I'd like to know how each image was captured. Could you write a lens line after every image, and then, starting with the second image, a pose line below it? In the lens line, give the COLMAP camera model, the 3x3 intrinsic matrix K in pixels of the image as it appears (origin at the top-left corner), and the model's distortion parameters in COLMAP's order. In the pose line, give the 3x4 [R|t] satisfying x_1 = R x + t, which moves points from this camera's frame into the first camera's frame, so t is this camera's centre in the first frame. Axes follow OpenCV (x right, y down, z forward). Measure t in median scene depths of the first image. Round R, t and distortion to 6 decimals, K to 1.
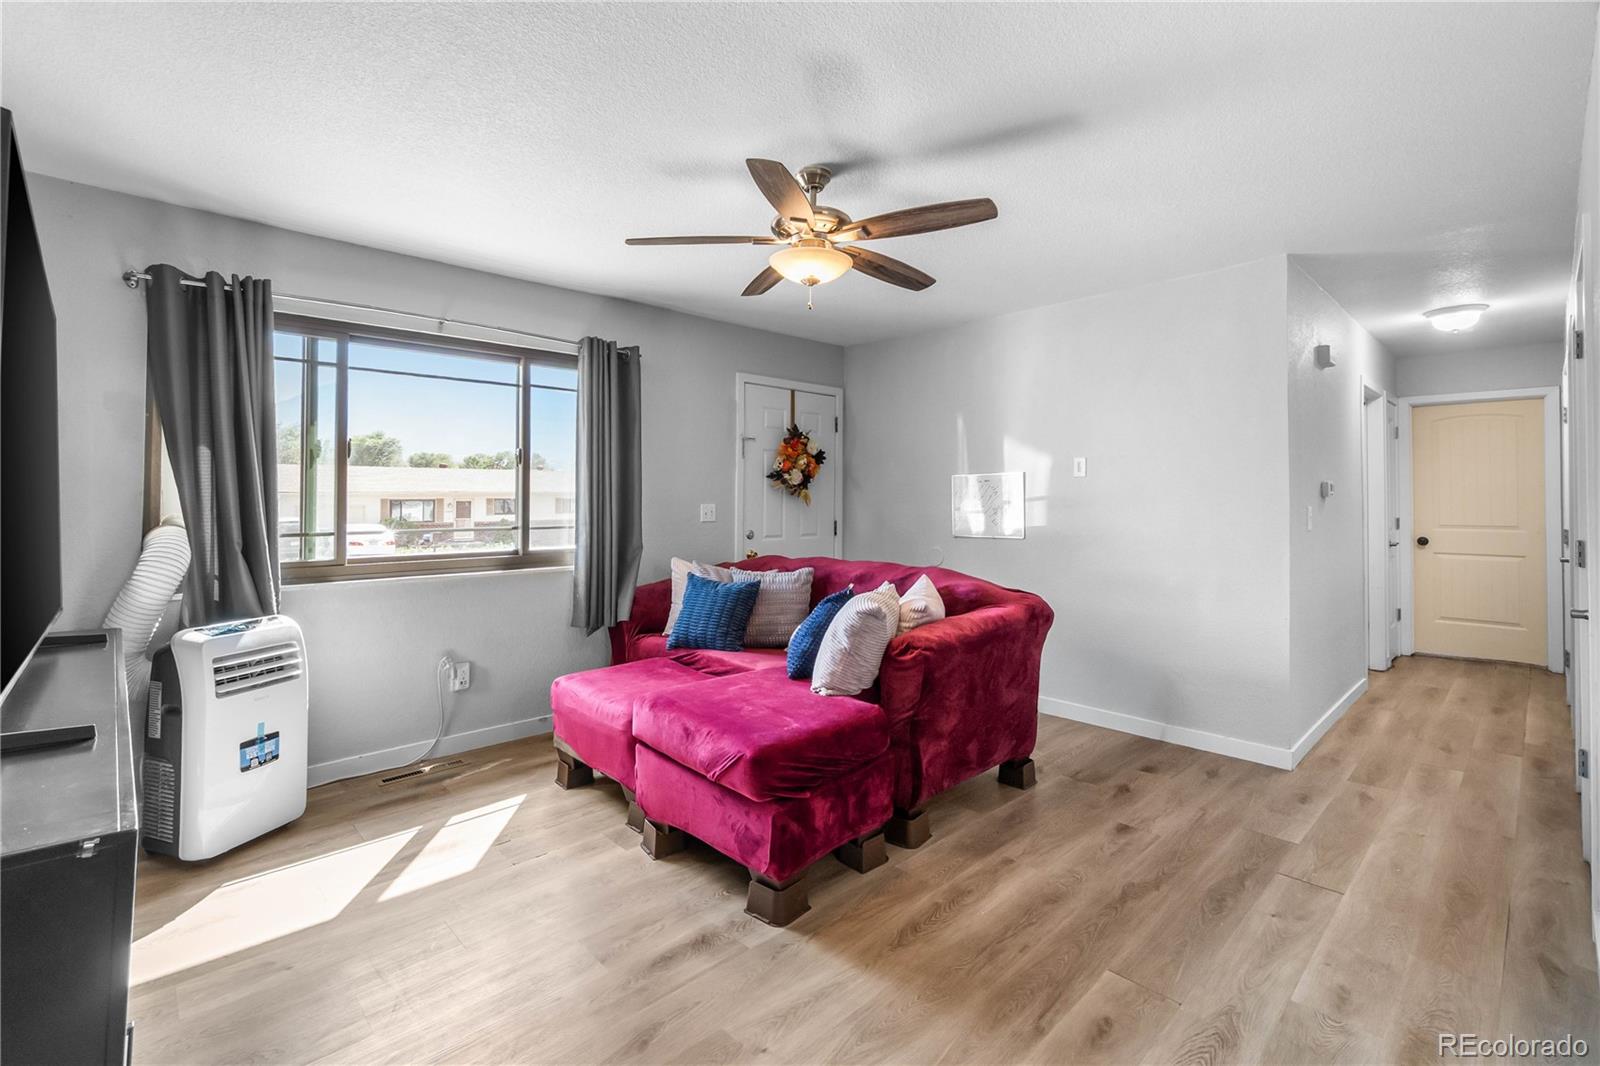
lens RADIAL K [[700.9, 0, 791.4], [0, 700.9, 507.9], [0, 0, 1]] dist [-0.003827, -0.000685]
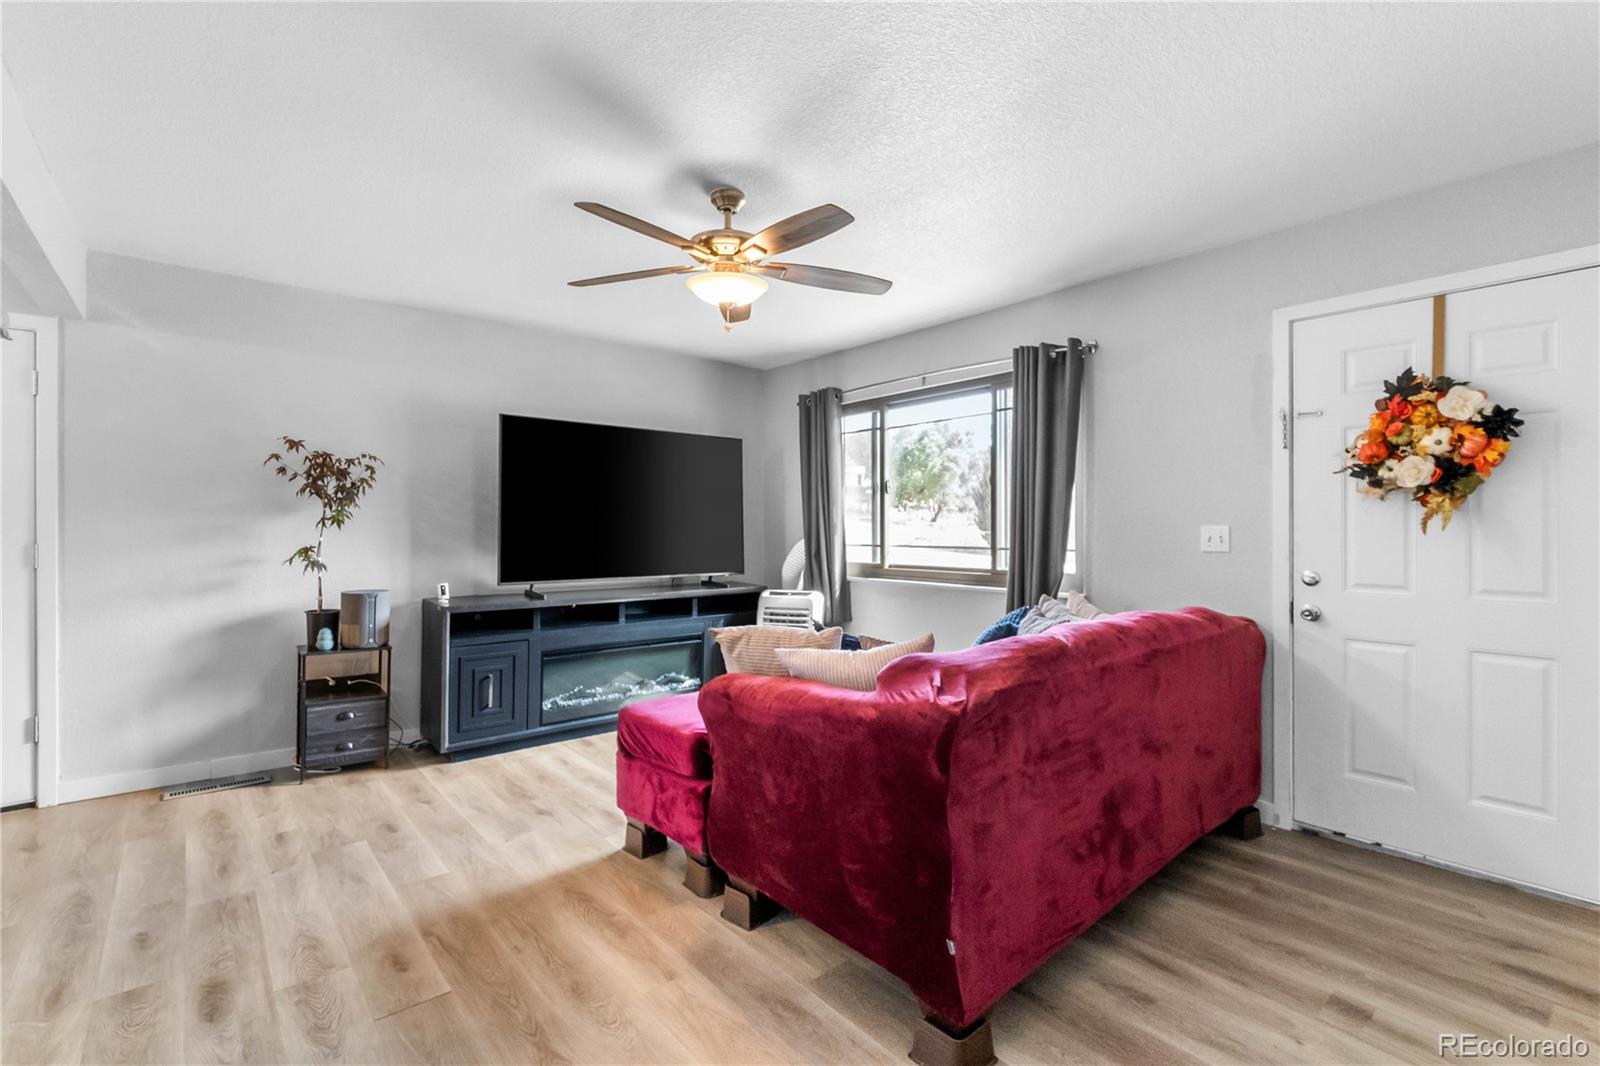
lens RADIAL K [[718.9, 0, 797.8], [0, 718.9, 541.1], [0, 0, 1]] dist [0.000023, 0.000088]
pose [[-0.047148, 0.022581, -0.998633, 0.821767], [-0.007470, 0.999709, 0.022958, -0.004152], [0.998860, 0.008542, -0.046966, 0.877326]]
